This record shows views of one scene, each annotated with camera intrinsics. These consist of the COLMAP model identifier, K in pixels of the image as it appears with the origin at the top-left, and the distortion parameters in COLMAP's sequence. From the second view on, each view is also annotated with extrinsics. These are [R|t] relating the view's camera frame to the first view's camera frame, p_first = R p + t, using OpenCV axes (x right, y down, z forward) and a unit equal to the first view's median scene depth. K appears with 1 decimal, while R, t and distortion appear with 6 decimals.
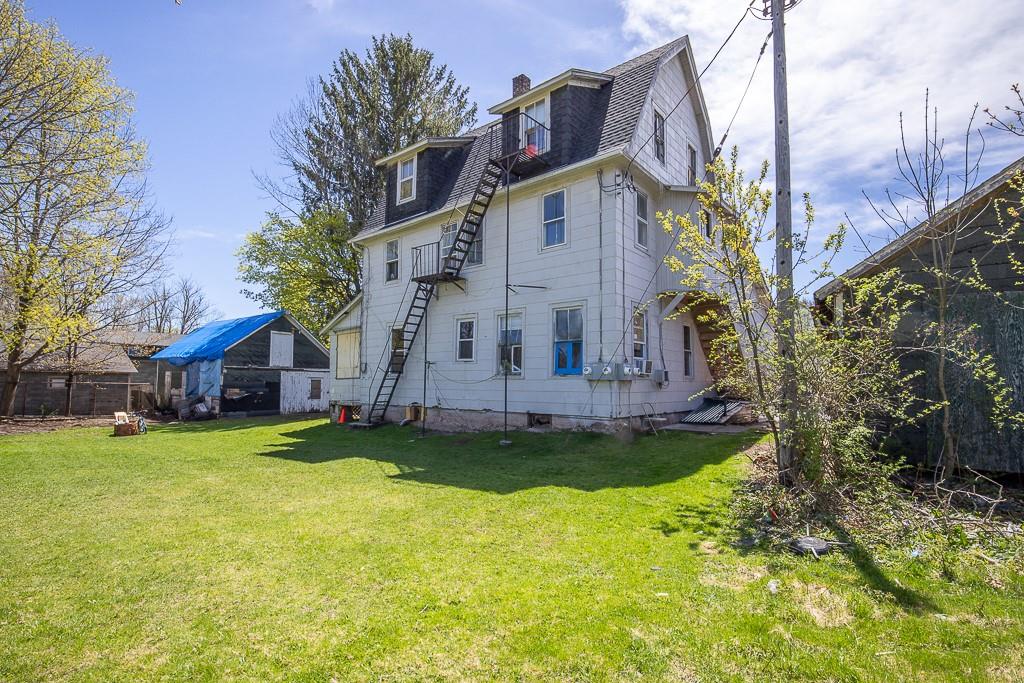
lens RADIAL K [[518.2, 0, 513.2], [0, 518.2, 359.7], [0, 0, 1]] dist [0.000960, -0.000275]
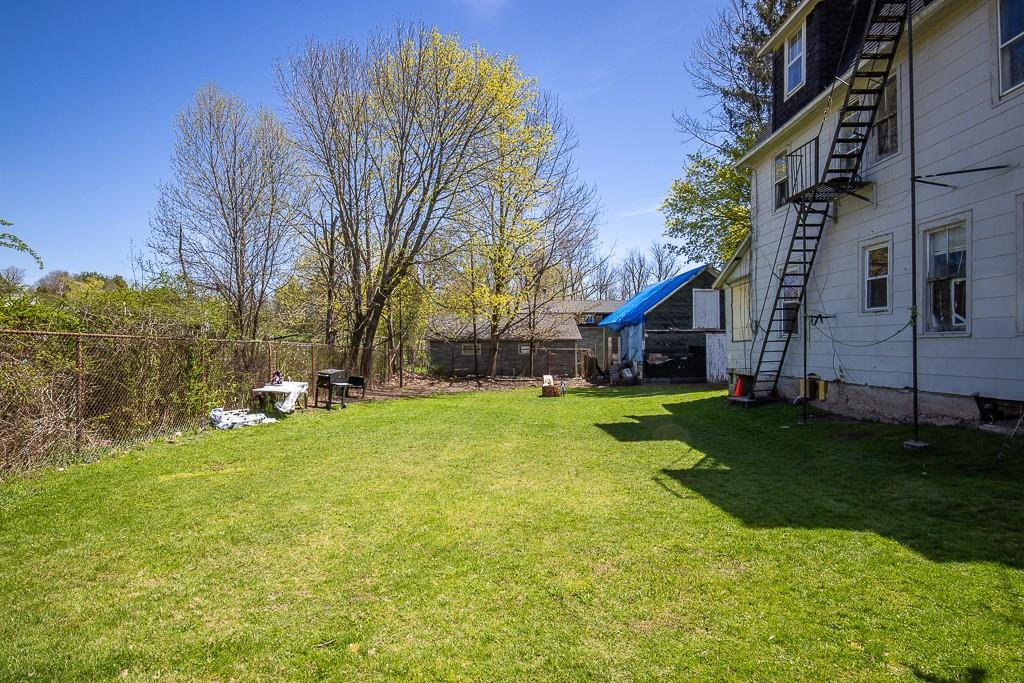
lens RADIAL K [[581.2, 0, 481.4], [0, 581.2, 344.7], [0, 0, 1]] dist [0.005048, -0.014131]
pose [[0.618305, -0.014954, -0.785796, 0.132410], [0.048370, 0.998648, 0.019055, 0.005502], [0.784448, -0.049791, 0.618192, 0.132472]]
